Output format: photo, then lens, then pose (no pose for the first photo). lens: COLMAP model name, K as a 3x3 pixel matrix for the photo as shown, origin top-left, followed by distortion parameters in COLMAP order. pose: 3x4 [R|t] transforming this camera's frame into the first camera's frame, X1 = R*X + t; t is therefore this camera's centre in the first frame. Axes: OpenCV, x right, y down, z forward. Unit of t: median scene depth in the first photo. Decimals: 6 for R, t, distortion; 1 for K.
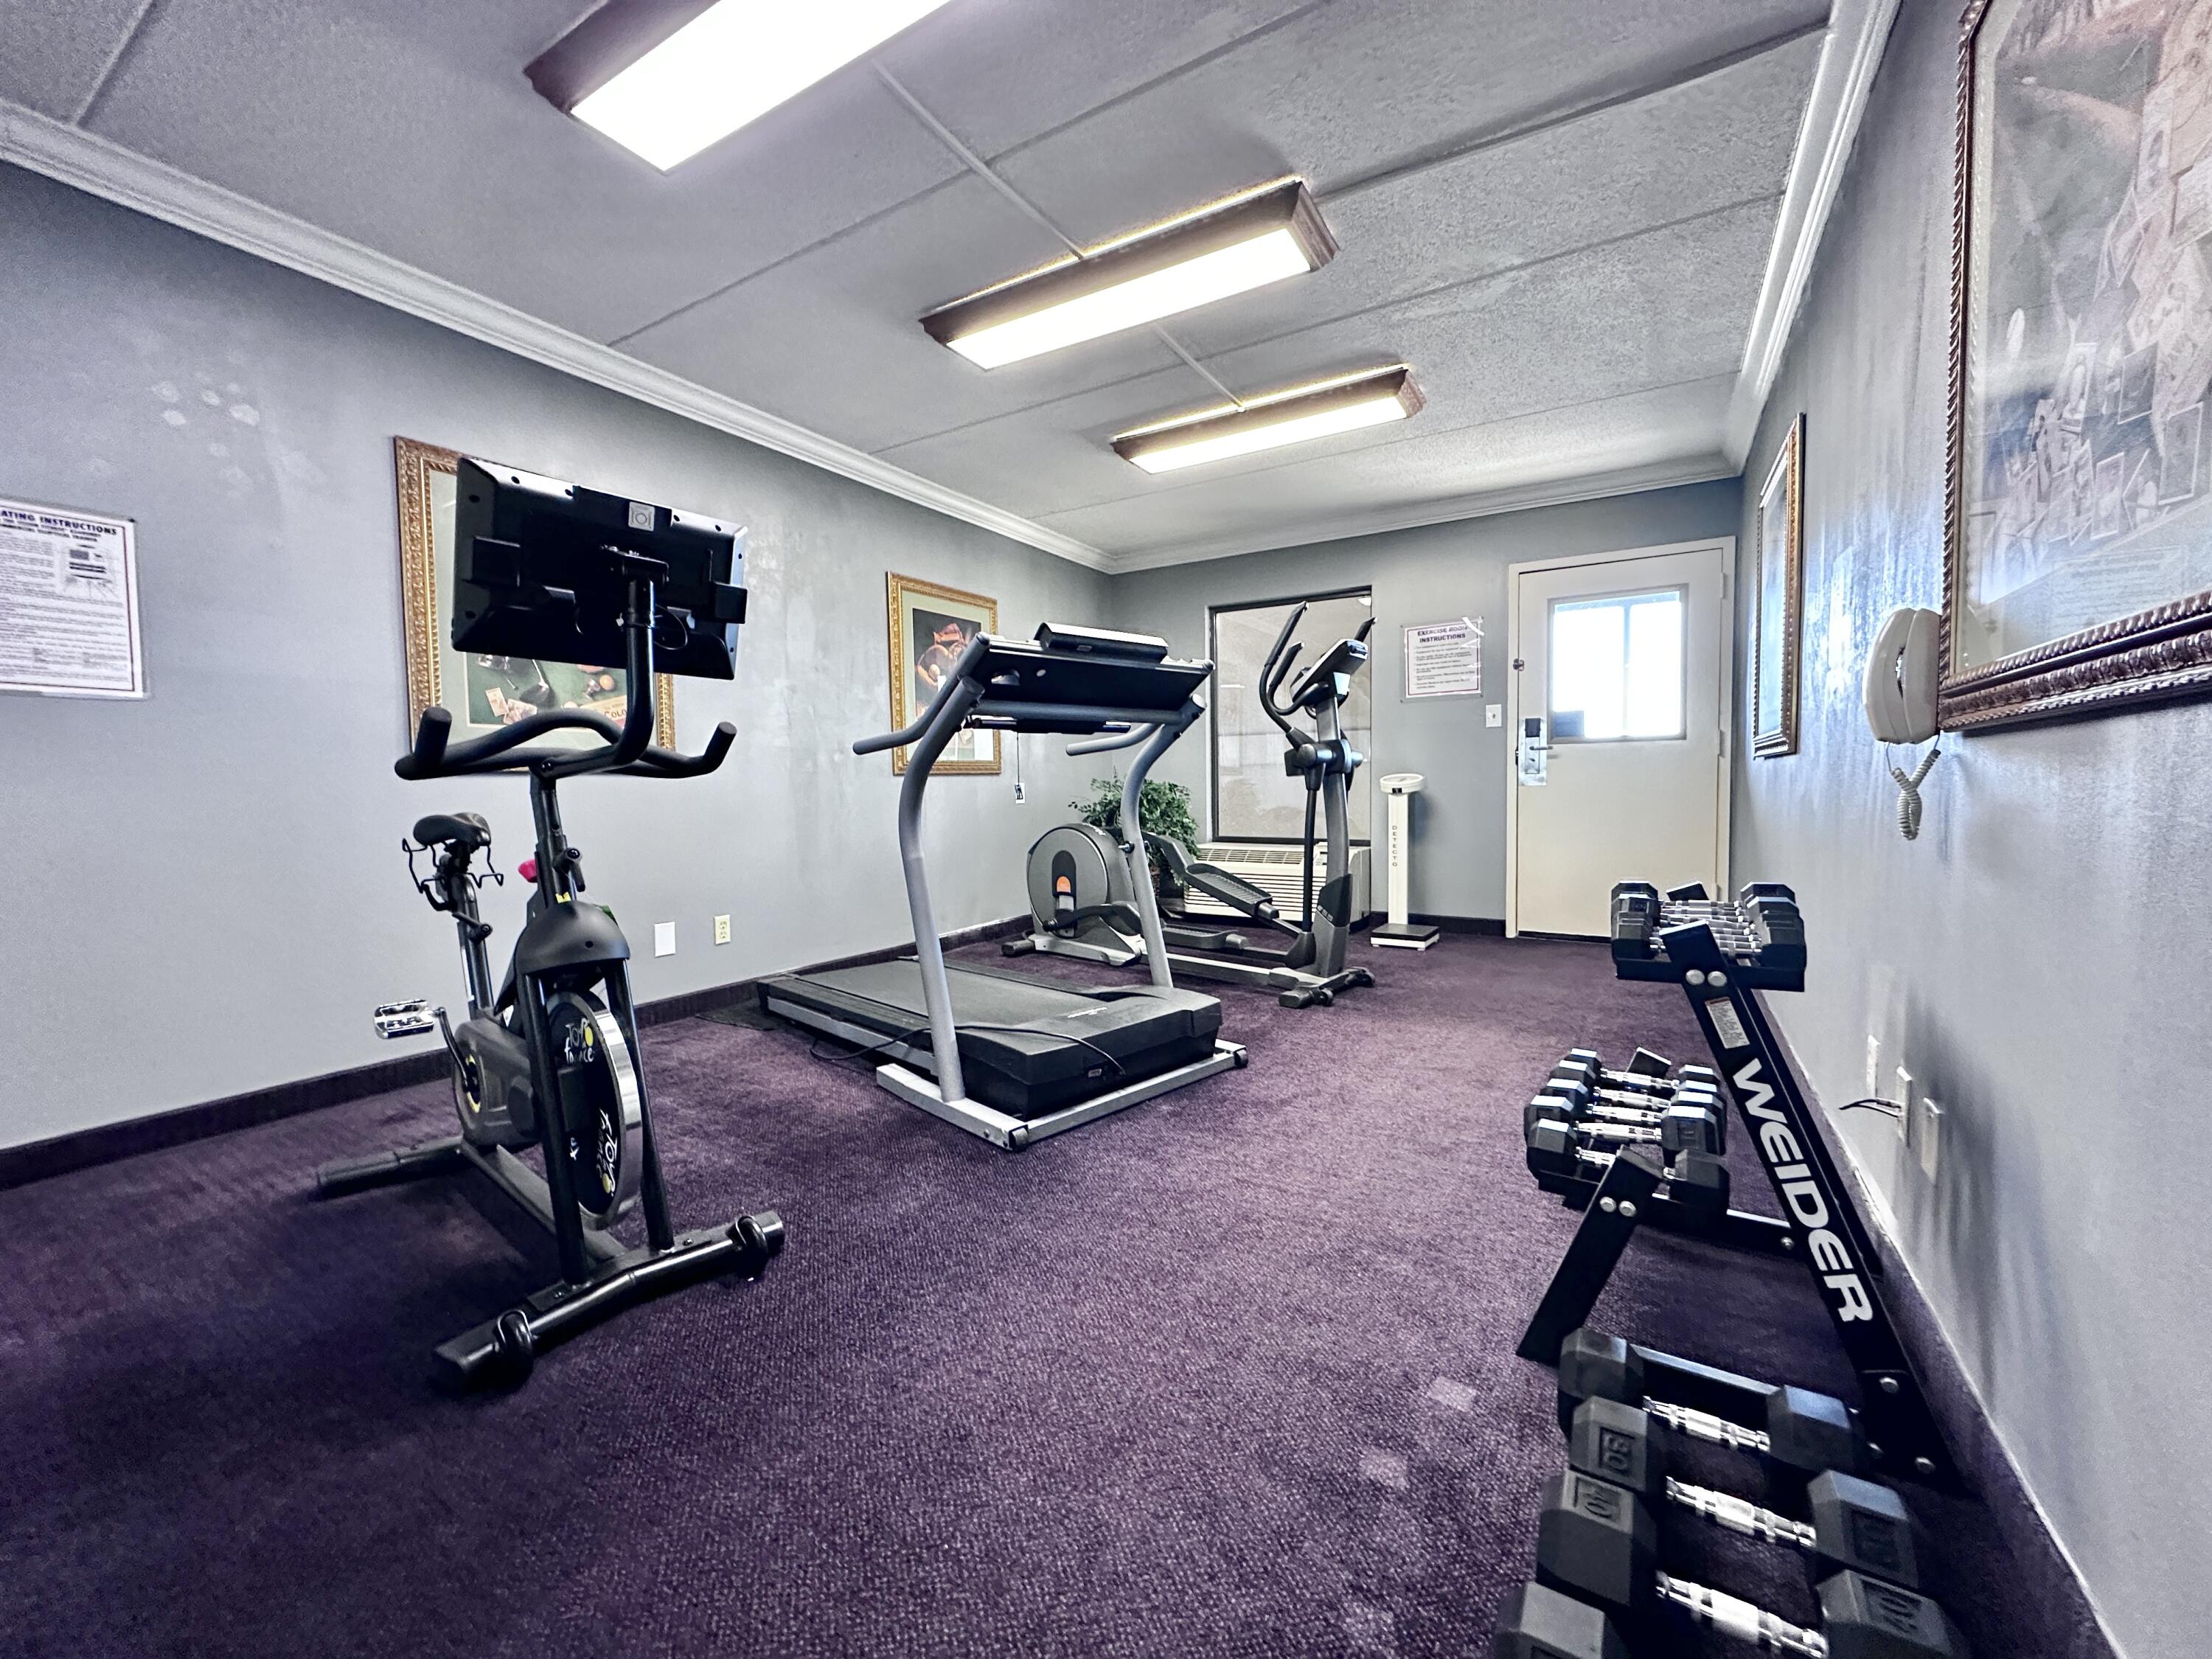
lens RADIAL K [[877.7, 0, 1107.2], [0, 877.7, 830.5], [0, 0, 1]] dist [-0.001240, -0.000046]
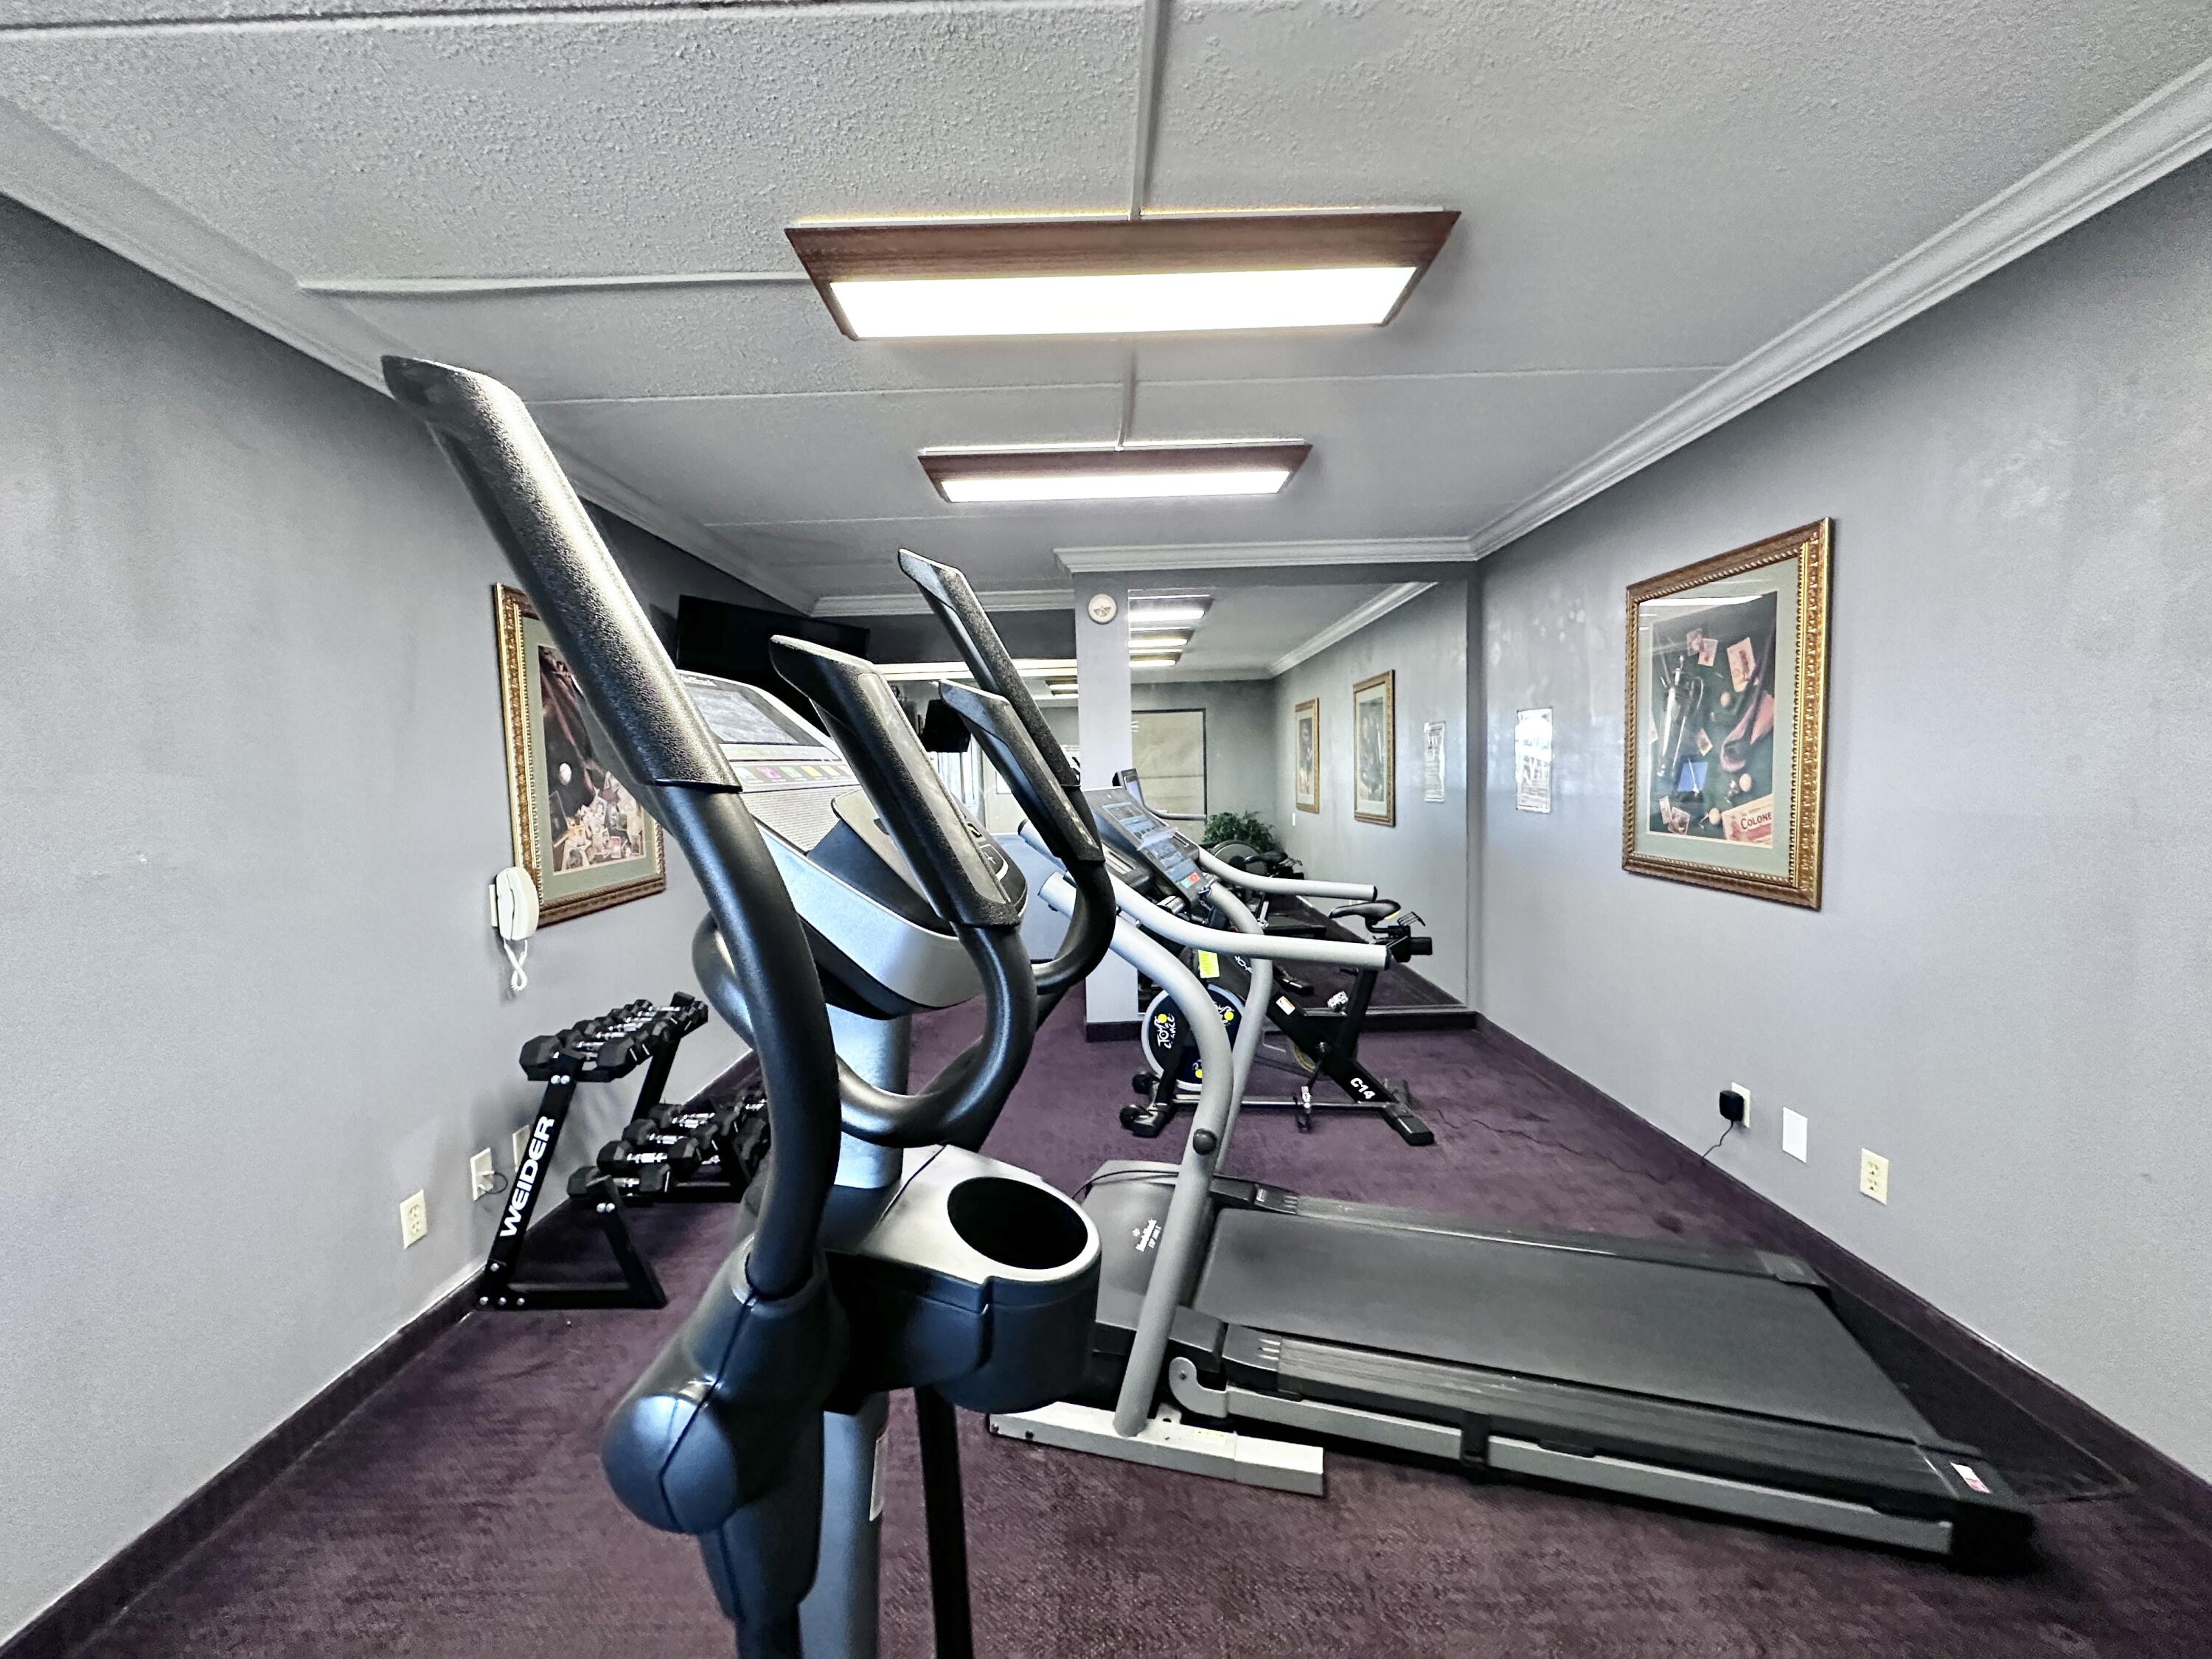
lens RADIAL K [[877.7, 0, 1107.2], [0, 877.7, 830.5], [0, 0, 1]] dist [-0.001240, -0.000046]
pose [[-0.847201, 0.067638, -0.526950, 0.368360], [0.006217, 0.993057, 0.117470, -0.235579], [0.531236, 0.096245, -0.841739, 1.446743]]
